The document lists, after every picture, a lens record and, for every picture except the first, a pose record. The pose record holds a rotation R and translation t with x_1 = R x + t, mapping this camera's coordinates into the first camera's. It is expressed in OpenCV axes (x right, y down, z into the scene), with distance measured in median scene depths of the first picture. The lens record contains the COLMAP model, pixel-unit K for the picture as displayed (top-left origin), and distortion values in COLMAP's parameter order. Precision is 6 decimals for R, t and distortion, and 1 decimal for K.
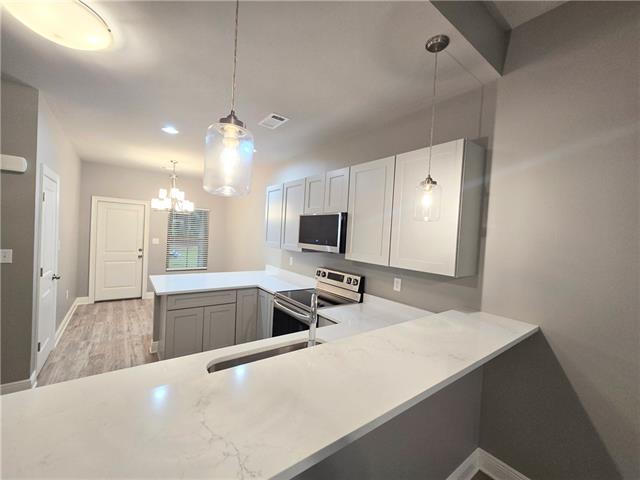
lens RADIAL K [[263.0, 0, 320.0], [0, 263.0, 240.0], [0, 0, 1]] dist [-0.001185, -0.000393]
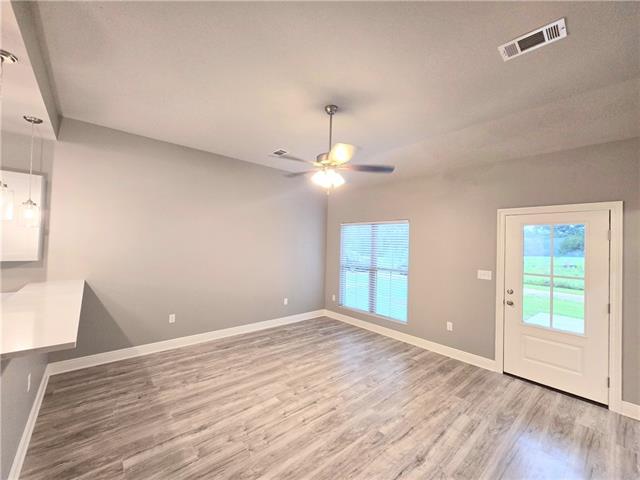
lens RADIAL K [[263.0, 0, 320.0], [0, 263.0, 240.0], [0, 0, 1]] dist [-0.001185, -0.000393]
pose [[-0.072511, -0.042925, 0.996443, -0.952933], [-0.006329, 0.999073, 0.042578, -0.052011], [-0.997348, -0.003219, -0.072716, -0.475781]]
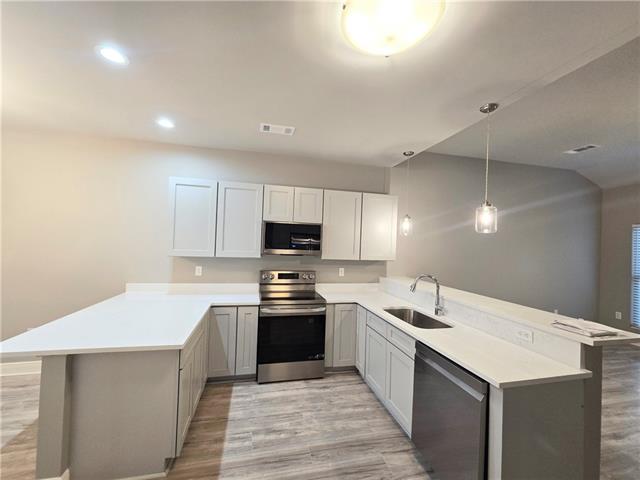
lens RADIAL K [[263.0, 0, 320.0], [0, 263.0, 240.0], [0, 0, 1]] dist [-0.001185, -0.000393]
pose [[0.399019, -0.027445, 0.916532, -1.313203], [0.009421, 0.999622, 0.025831, -0.066820], [-0.916894, -0.001672, 0.399127, 0.565994]]
